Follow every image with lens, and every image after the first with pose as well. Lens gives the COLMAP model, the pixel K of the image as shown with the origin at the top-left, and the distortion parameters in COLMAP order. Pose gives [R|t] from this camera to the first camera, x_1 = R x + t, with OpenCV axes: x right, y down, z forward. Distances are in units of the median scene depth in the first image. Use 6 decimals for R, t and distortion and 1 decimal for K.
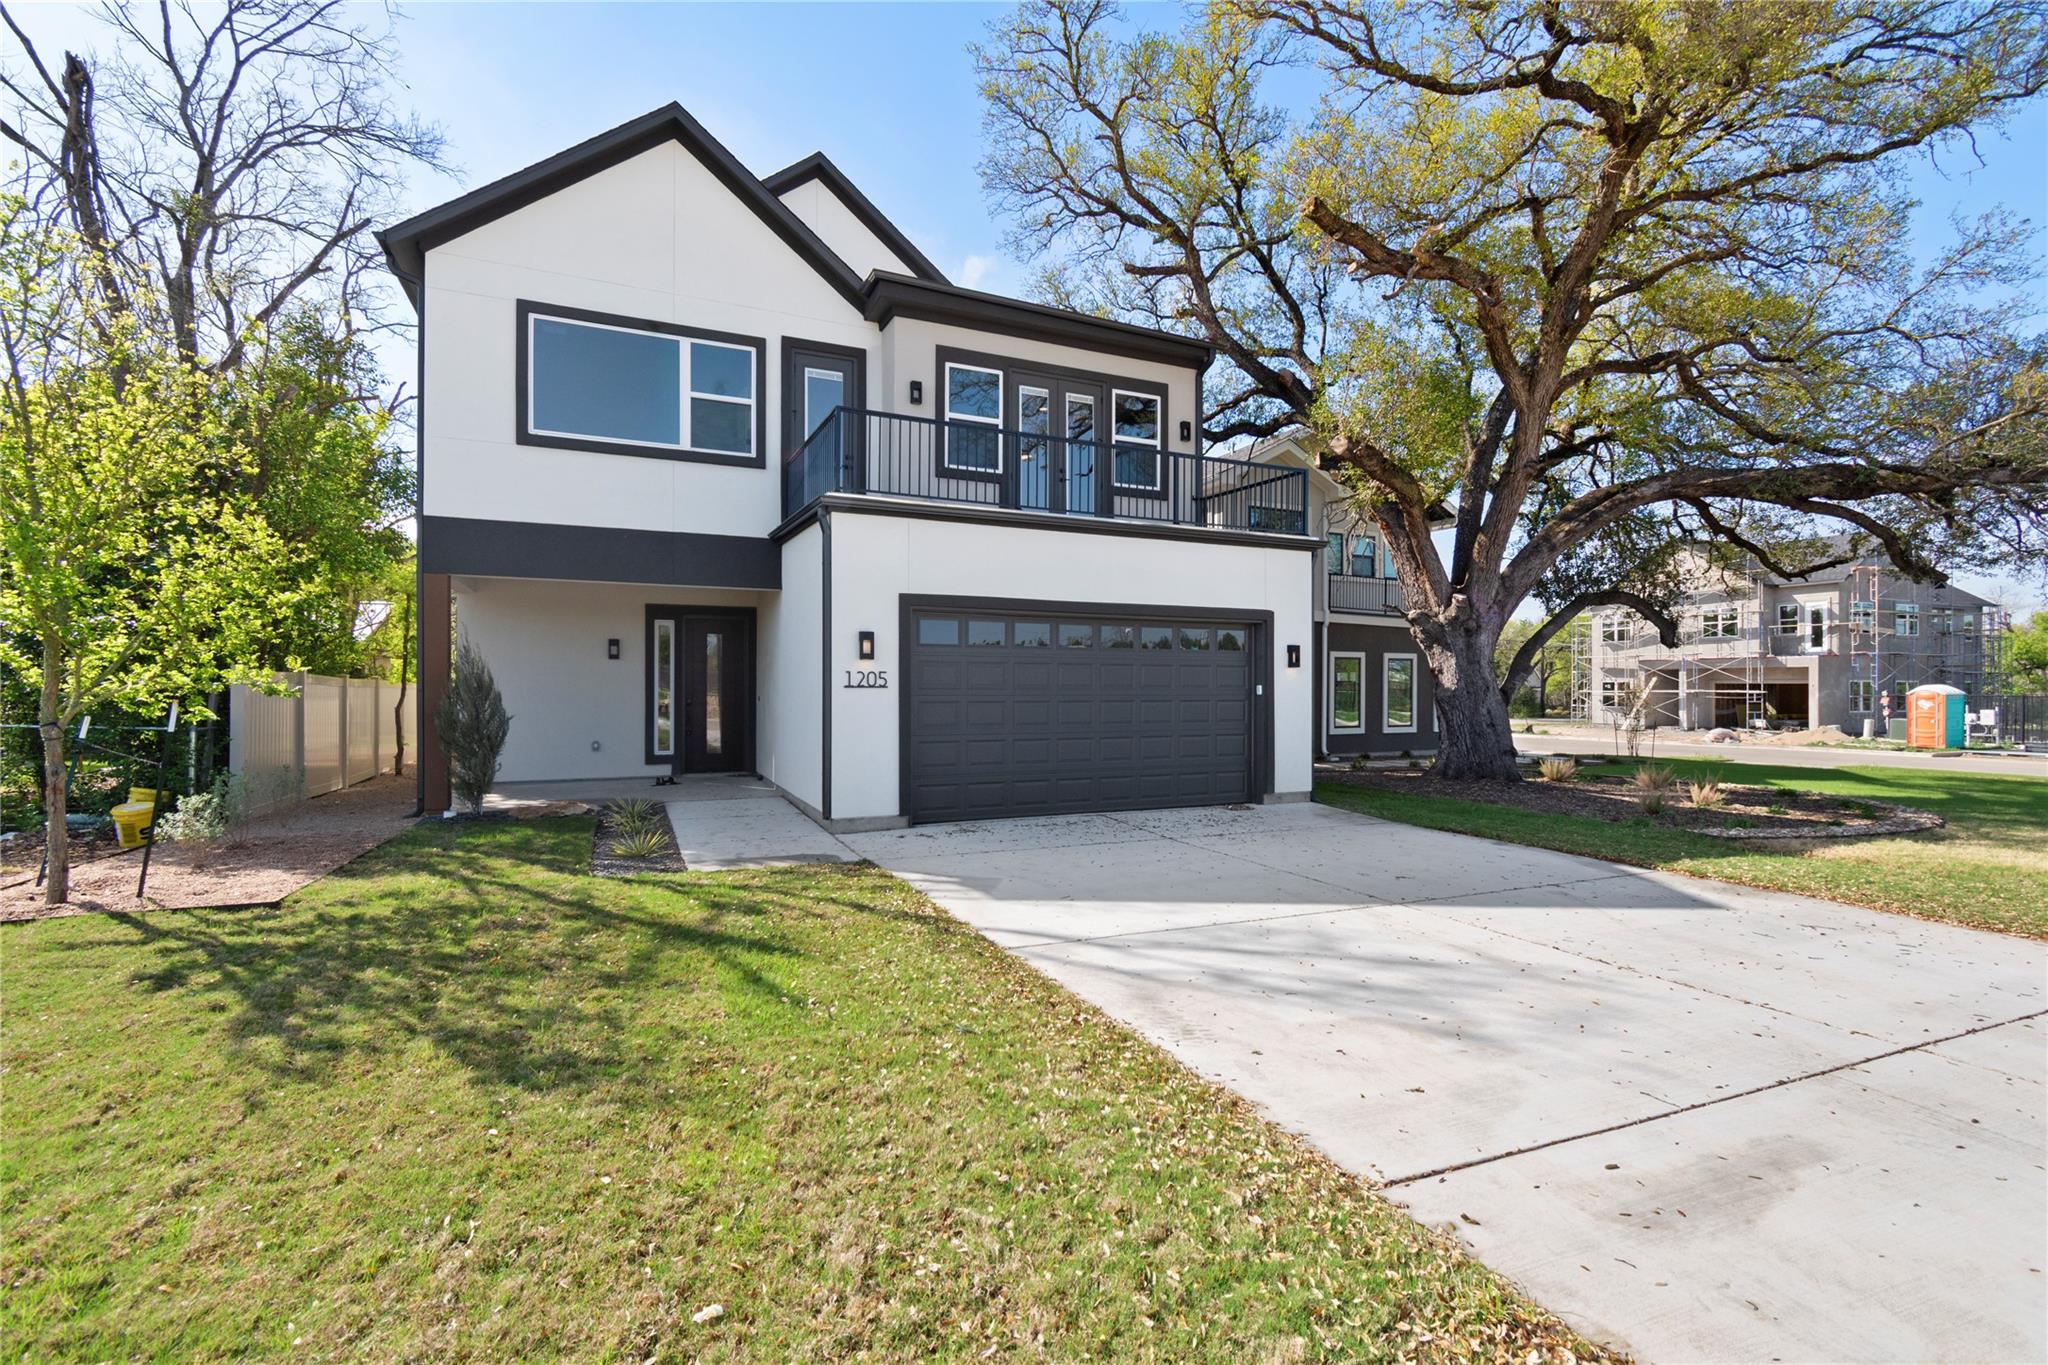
lens RADIAL K [[917.6, 0, 1027.9], [0, 917.6, 682.2], [0, 0, 1]] dist [0.001210, -0.000226]
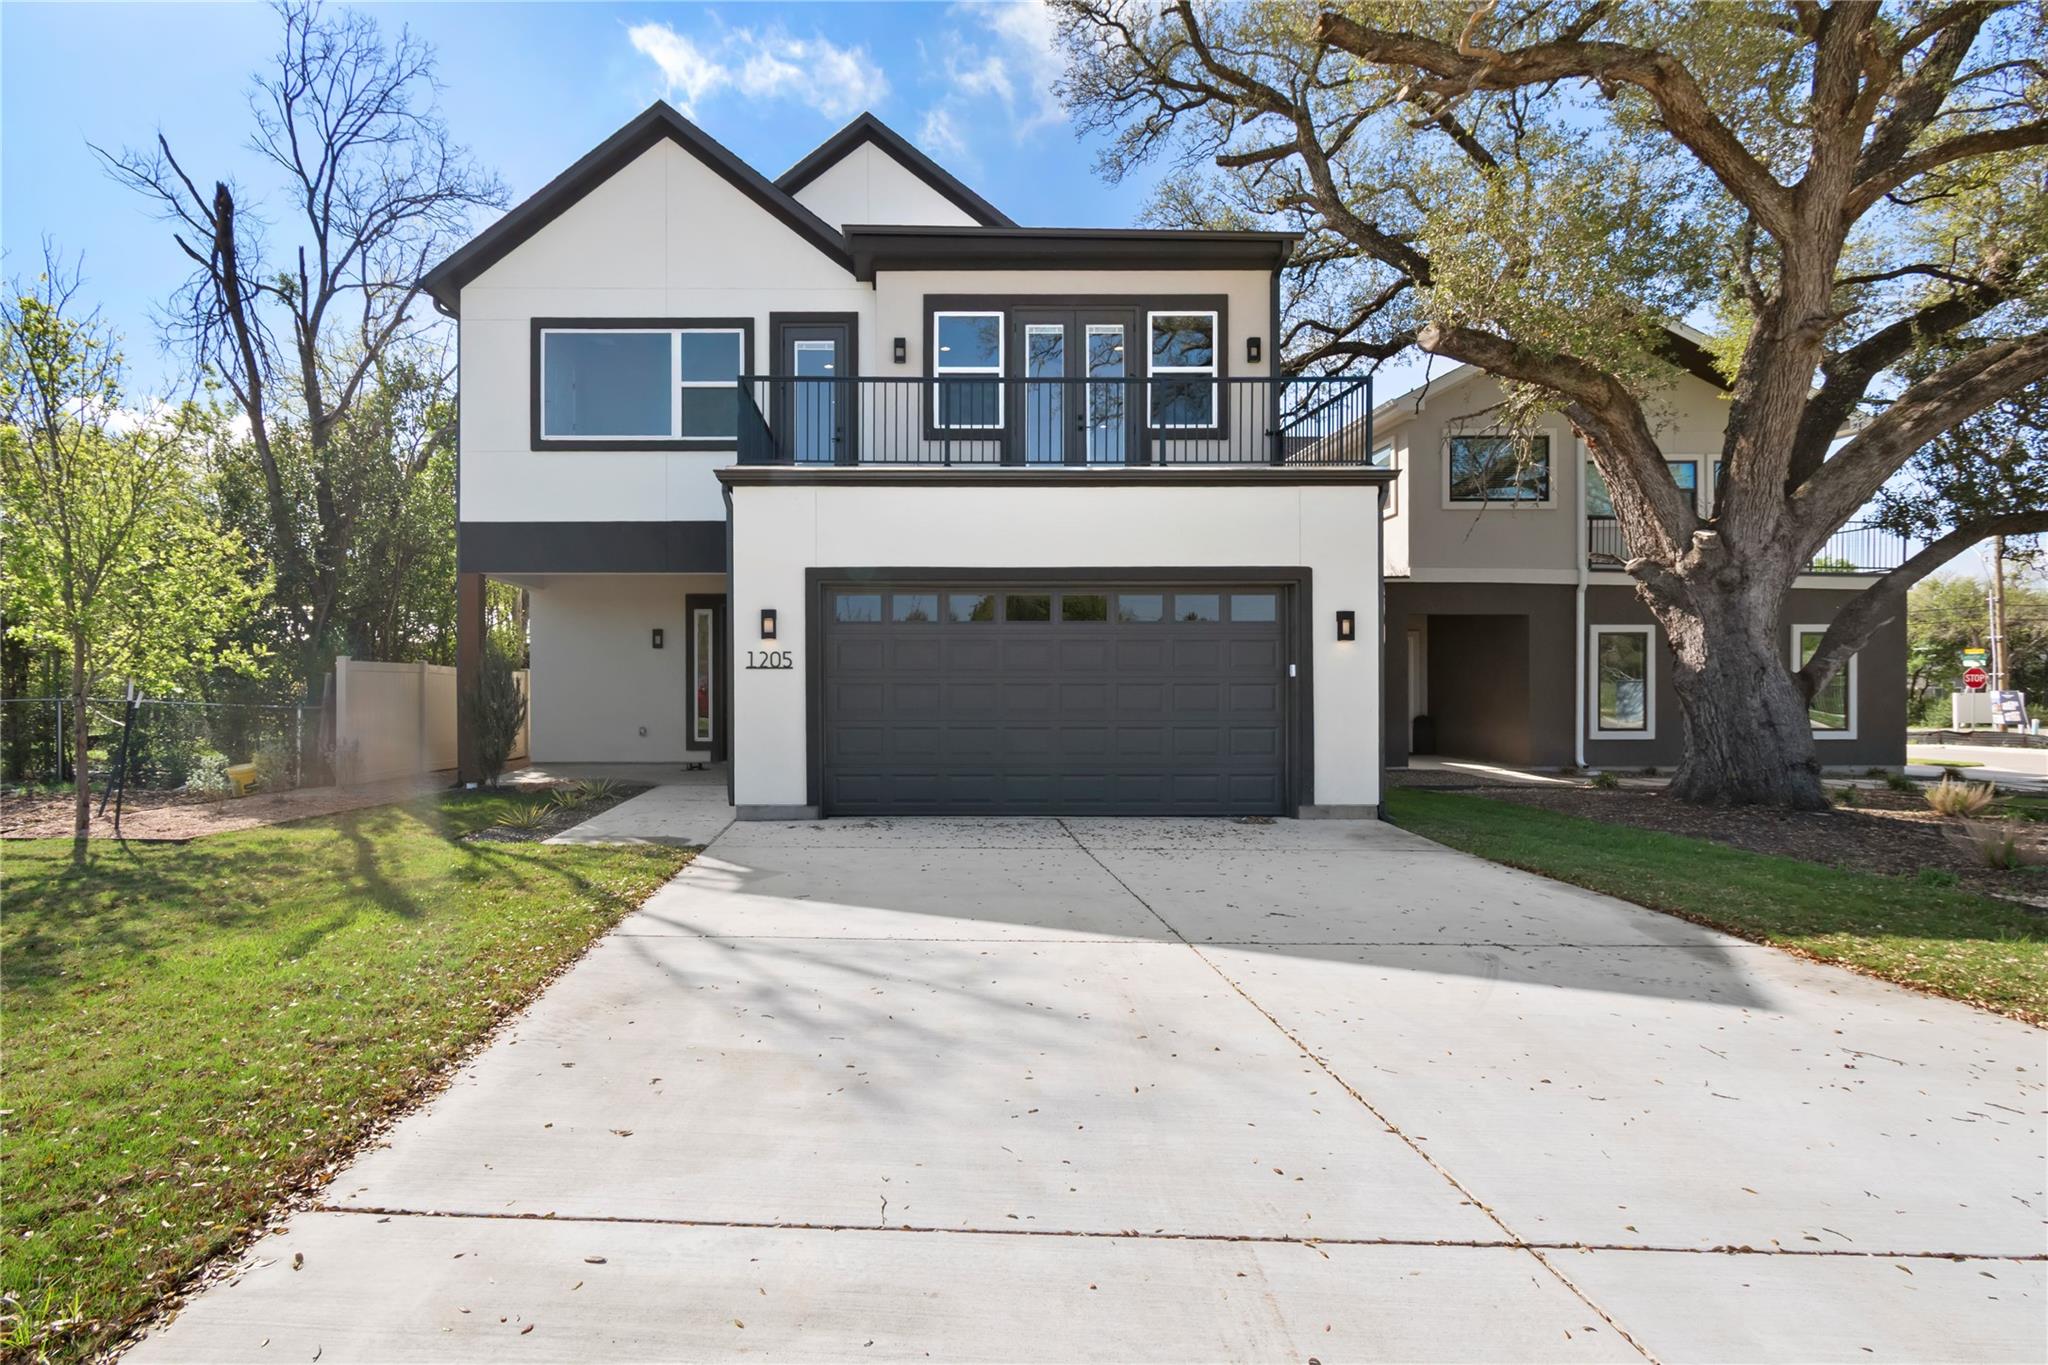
lens RADIAL K [[1018.0, 0, 1019.3], [0, 1018.0, 682.4], [0, 0, 1]] dist [-0.000015, 0.002397]
pose [[0.906378, -0.007194, -0.422406, 0.408197], [0.005521, 0.999971, -0.005185, 0.022036], [0.422432, 0.002368, 0.906392, 0.126721]]
